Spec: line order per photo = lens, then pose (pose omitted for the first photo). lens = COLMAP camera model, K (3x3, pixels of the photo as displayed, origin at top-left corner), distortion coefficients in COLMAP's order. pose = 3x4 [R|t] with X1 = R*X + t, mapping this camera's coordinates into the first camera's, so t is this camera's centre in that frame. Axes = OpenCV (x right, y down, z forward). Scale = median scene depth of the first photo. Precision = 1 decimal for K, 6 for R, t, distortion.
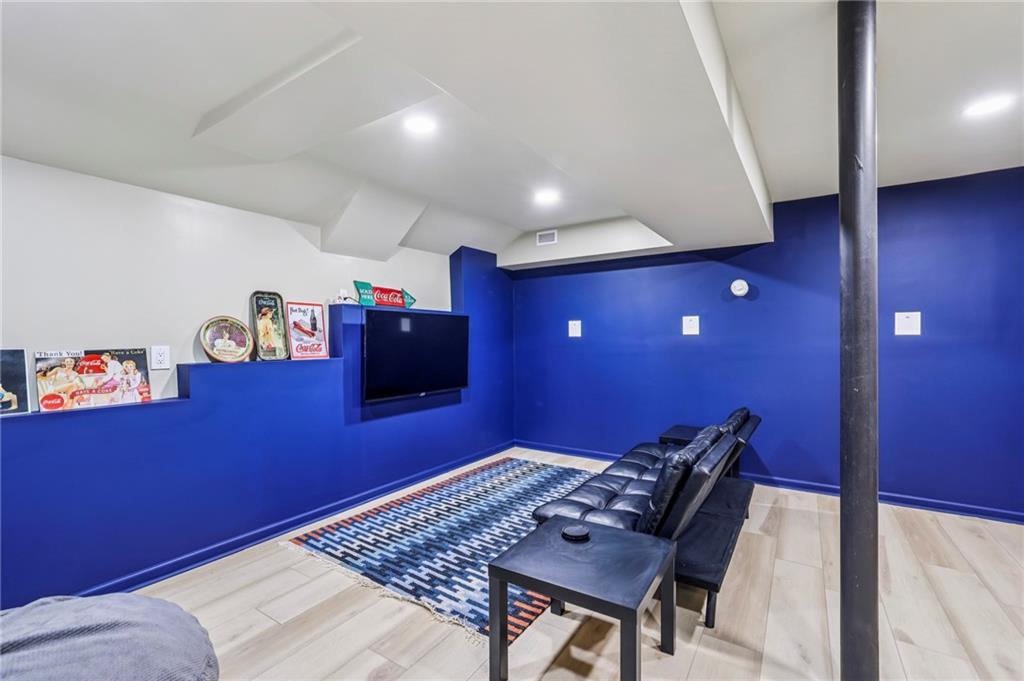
lens RADIAL K [[443.3, 0, 510.3], [0, 443.3, 339.5], [0, 0, 1]] dist [0.000413, 0.000620]
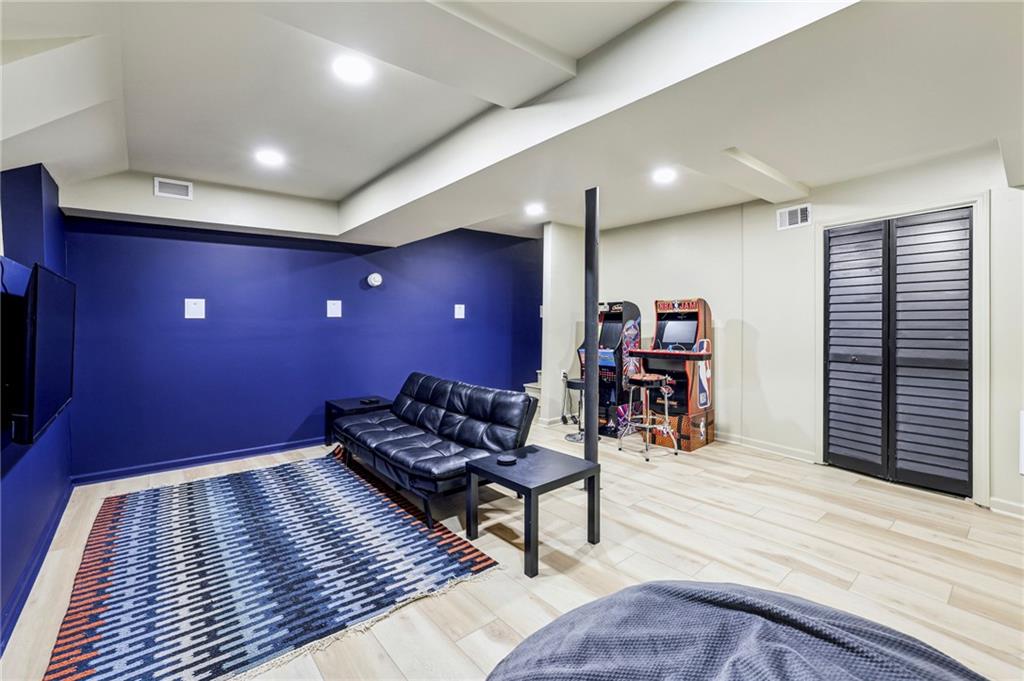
lens RADIAL K [[443.3, 0, 492.3], [0, 443.3, 318.0], [0, 0, 1]] dist [0.000413, 0.000620]
pose [[0.315976, 0.007308, 0.948739, -0.807490], [0.003290, 0.999956, -0.008799, 0.004259], [-0.948761, 0.005902, 0.315938, 0.413912]]
